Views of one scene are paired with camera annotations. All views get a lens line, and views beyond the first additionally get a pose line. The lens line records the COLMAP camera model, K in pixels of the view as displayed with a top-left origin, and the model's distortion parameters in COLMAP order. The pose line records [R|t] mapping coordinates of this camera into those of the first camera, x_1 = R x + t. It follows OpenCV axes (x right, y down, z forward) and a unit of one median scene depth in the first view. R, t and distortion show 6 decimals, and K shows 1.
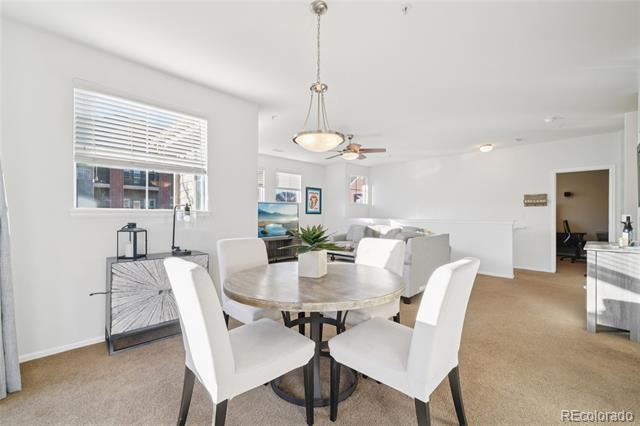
lens RADIAL K [[273.4, 0, 321.2], [0, 273.4, 215.4], [0, 0, 1]] dist [-0.004687, 0.001009]
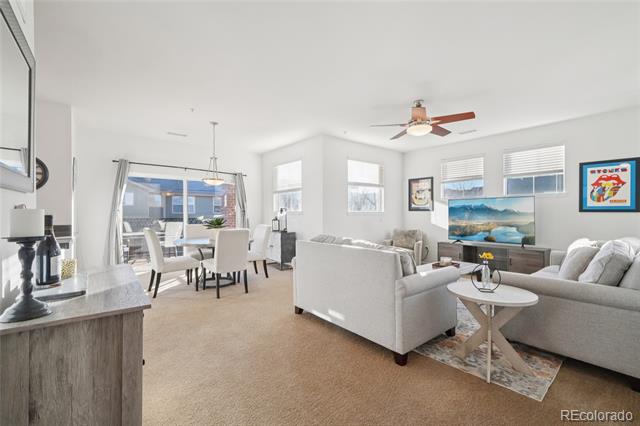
lens RADIAL K [[273.4, 0, 319.0], [0, 273.4, 212.1], [0, 0, 1]] dist [-0.004687, 0.001009]
pose [[-0.089859, -0.009193, -0.995912, 0.598549], [-0.003163, 0.999955, -0.008945, 0.002161], [0.995949, 0.002346, -0.089884, 0.581868]]
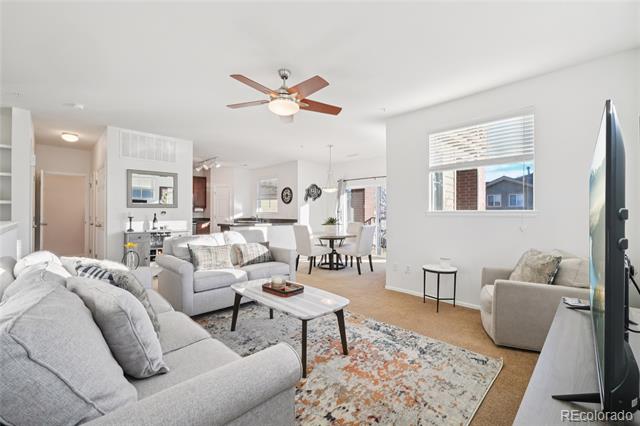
lens RADIAL K [[273.4, 0, 320.5], [0, 273.4, 211.7], [0, 0, 1]] dist [-0.004687, 0.001009]
pose [[-0.999980, -0.006160, -0.001147, 0.018269], [-0.006158, 0.999979, -0.001972, -0.003657], [0.001159, -0.001965, -0.999997, 1.130058]]
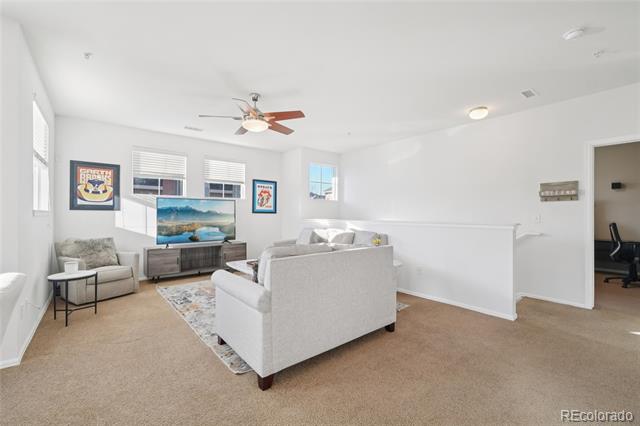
lens RADIAL K [[273.4, 0, 321.4], [0, 273.4, 214.3], [0, 0, 1]] dist [-0.004687, 0.001009]
pose [[0.995473, 0.000892, -0.095036, 0.241046], [-0.001083, 0.999998, -0.001955, -0.000823], [0.095034, 0.002049, 0.995472, 0.258378]]
